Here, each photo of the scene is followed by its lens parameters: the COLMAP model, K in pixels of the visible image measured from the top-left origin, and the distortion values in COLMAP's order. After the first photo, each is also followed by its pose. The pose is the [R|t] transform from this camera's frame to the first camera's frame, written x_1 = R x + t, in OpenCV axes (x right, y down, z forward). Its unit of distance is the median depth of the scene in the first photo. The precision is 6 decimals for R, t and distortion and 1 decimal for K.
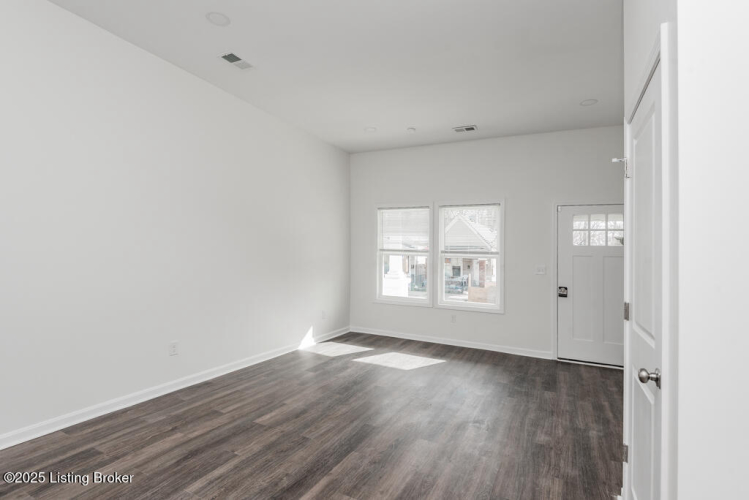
lens RADIAL K [[378.3, 0, 375.8], [0, 378.3, 252.4], [0, 0, 1]] dist [0.014175, -0.010319]
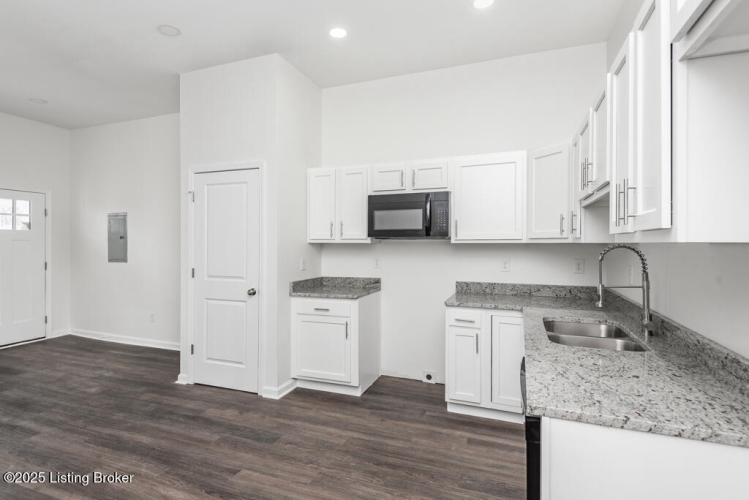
lens RADIAL K [[378.3, 0, 366.4], [0, 378.3, 234.7], [0, 0, 1]] dist [0.014175, -0.010319]
pose [[-0.097522, -0.007473, 0.995205, -0.513584], [-0.012340, 0.999904, 0.006299, -0.022249], [-0.995157, -0.011666, -0.097605, 0.137546]]
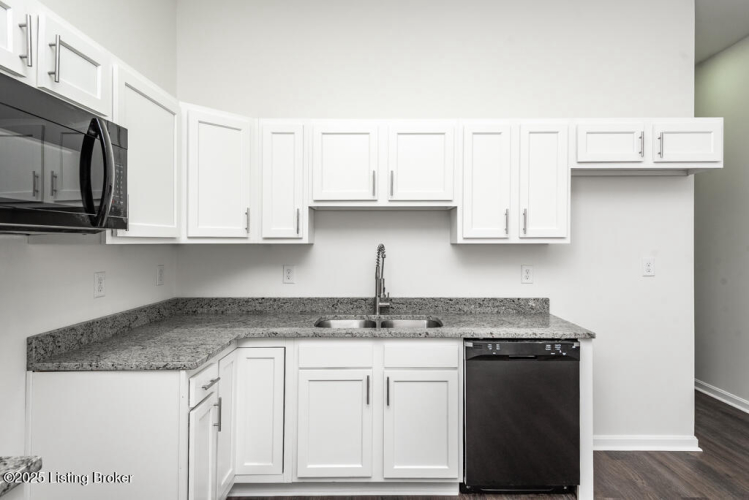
lens RADIAL K [[413.0, 0, 374.8], [0, 413.0, 247.5], [0, 0, 1]] dist [0.002768, -0.000117]
pose [[-0.892634, -0.025253, -0.450075, 0.092097], [-0.021043, 0.999675, -0.014357, -0.002134], [0.450292, -0.003345, -0.892875, 0.305382]]
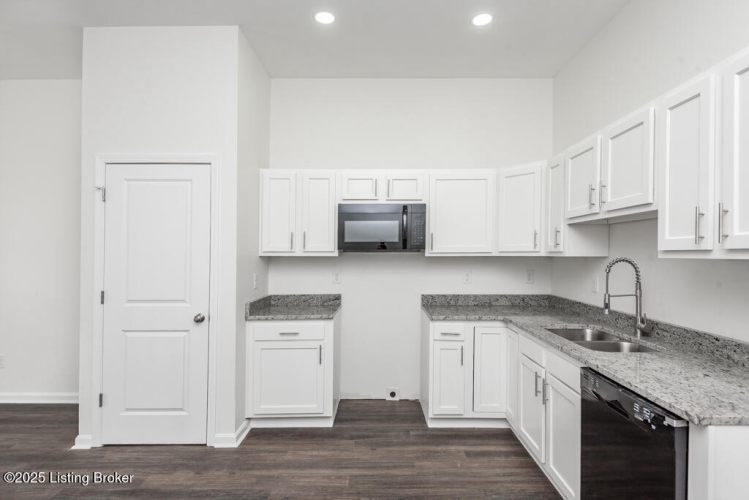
lens RADIAL K [[384.1, 0, 378.1], [0, 384.1, 245.4], [0, 0, 1]] dist [0.005201, -0.006171]
pose [[-0.454402, -0.010311, 0.890737, -0.421746], [-0.020544, 0.999788, 0.001093, -0.023010], [-0.890560, -0.017803, -0.454518, 0.300343]]
